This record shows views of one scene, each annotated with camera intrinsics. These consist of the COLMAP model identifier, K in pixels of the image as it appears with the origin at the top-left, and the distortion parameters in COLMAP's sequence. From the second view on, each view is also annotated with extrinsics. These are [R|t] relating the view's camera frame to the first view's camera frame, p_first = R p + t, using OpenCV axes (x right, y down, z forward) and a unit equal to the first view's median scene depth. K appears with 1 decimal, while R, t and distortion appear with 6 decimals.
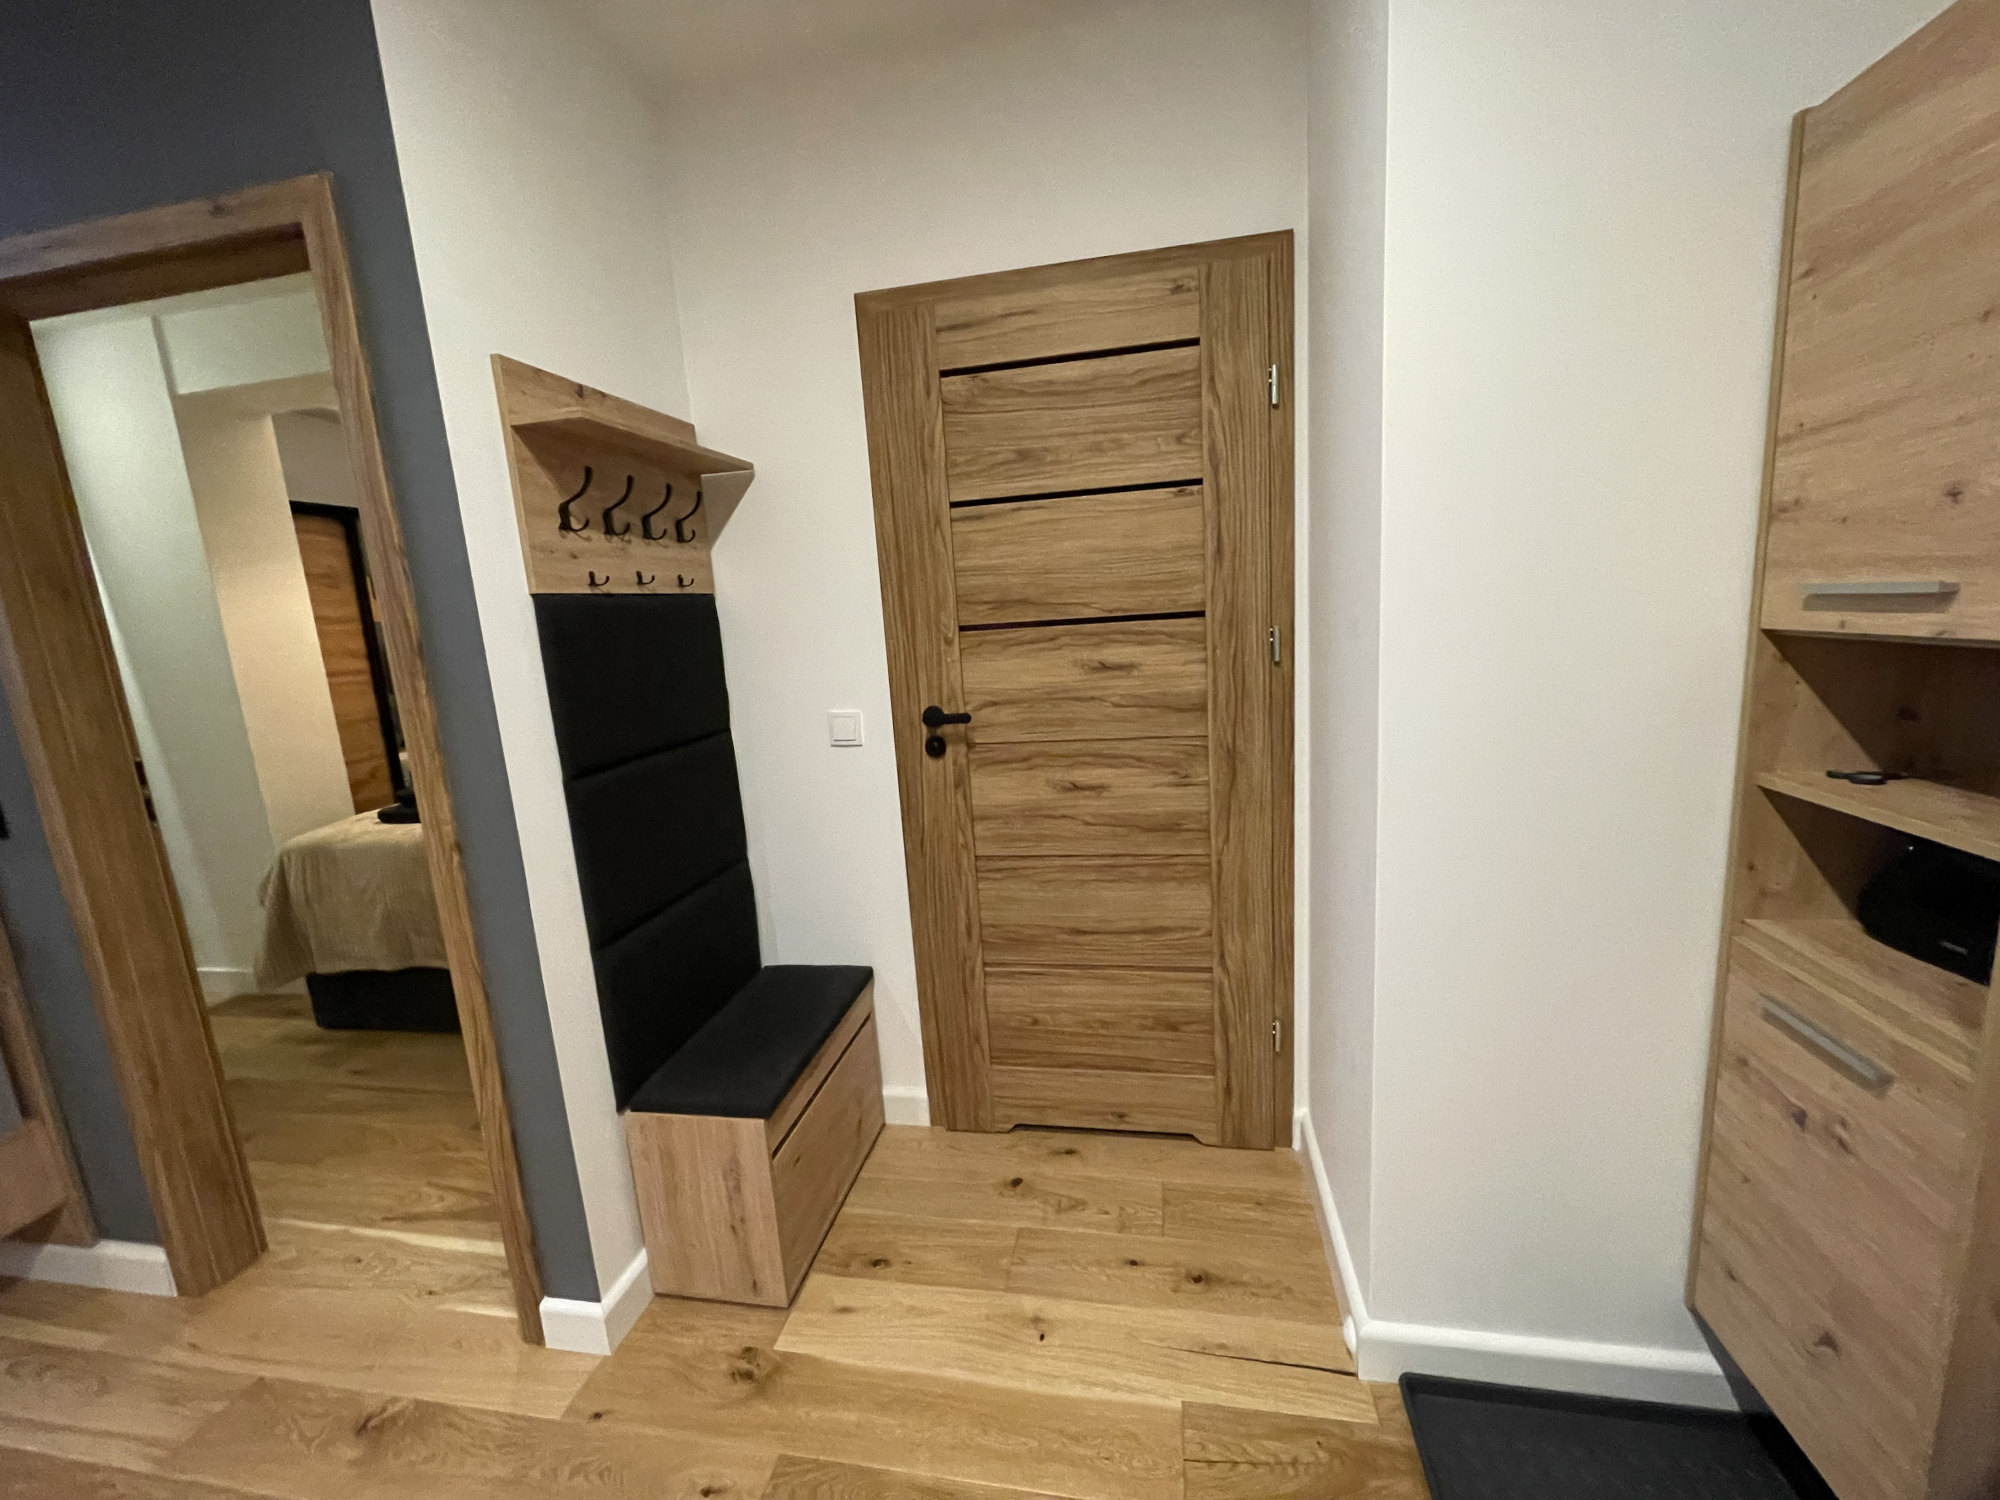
lens RADIAL K [[802.7, 0, 1002.5], [0, 802.7, 748.2], [0, 0, 1]] dist [-0.002402, -0.001003]
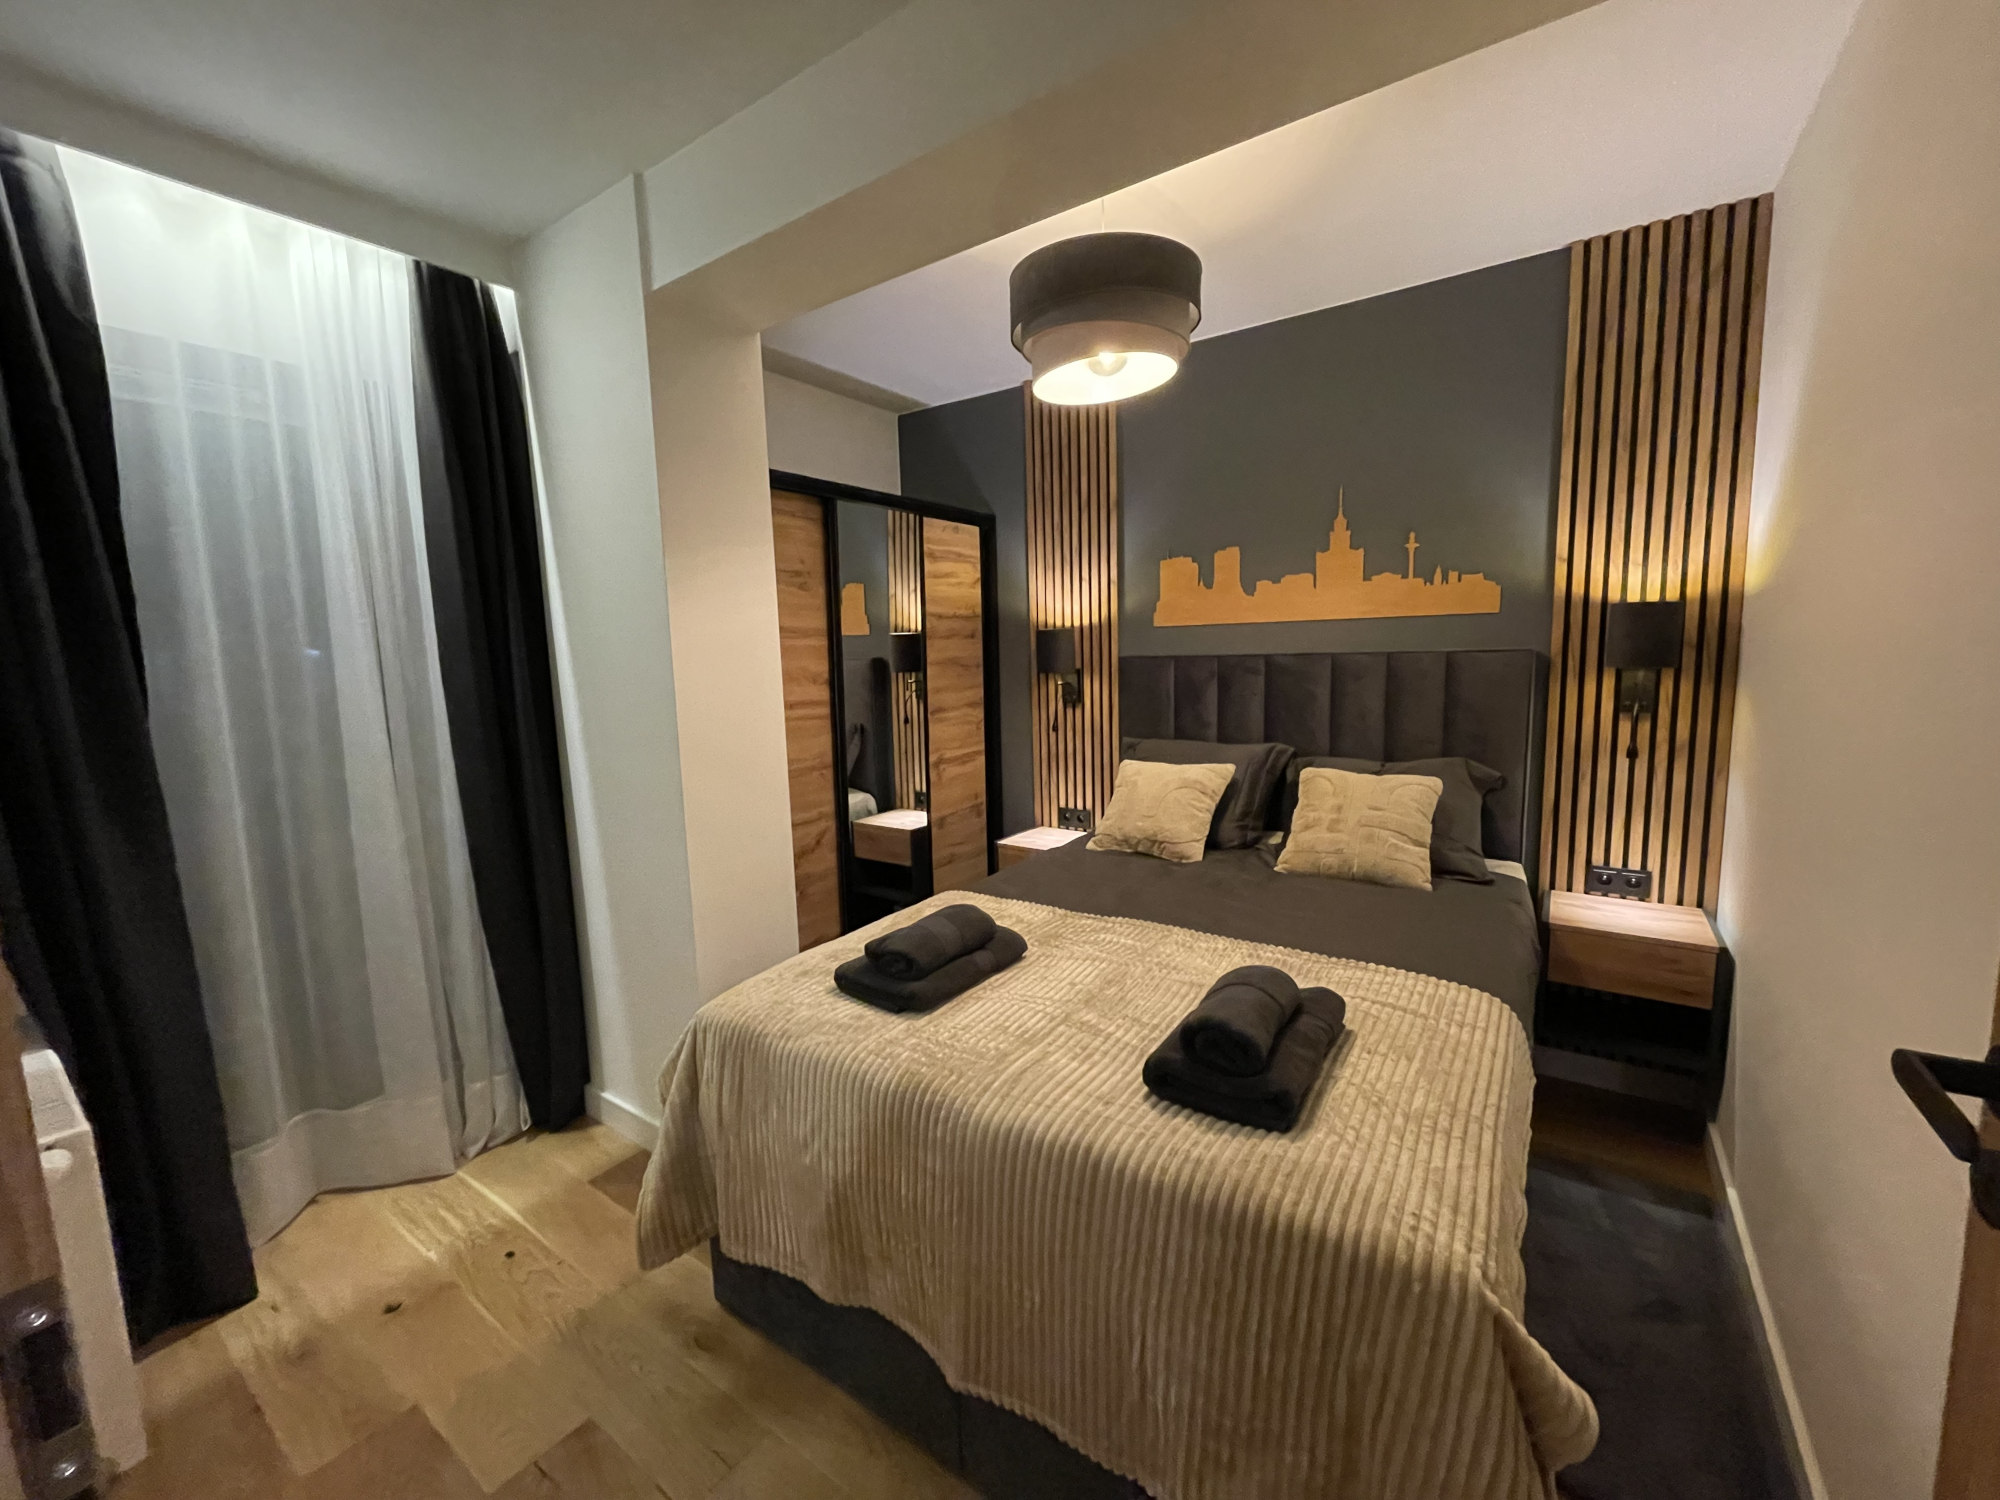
lens RADIAL K [[802.7, 0, 1002.5], [0, 802.7, 748.2], [0, 0, 1]] dist [-0.002402, -0.001003]
pose [[0.908946, 0.091513, -0.406747, -0.369642], [-0.103671, 0.994580, -0.007901, -0.070776], [0.403820, 0.049350, 0.913507, 0.422297]]
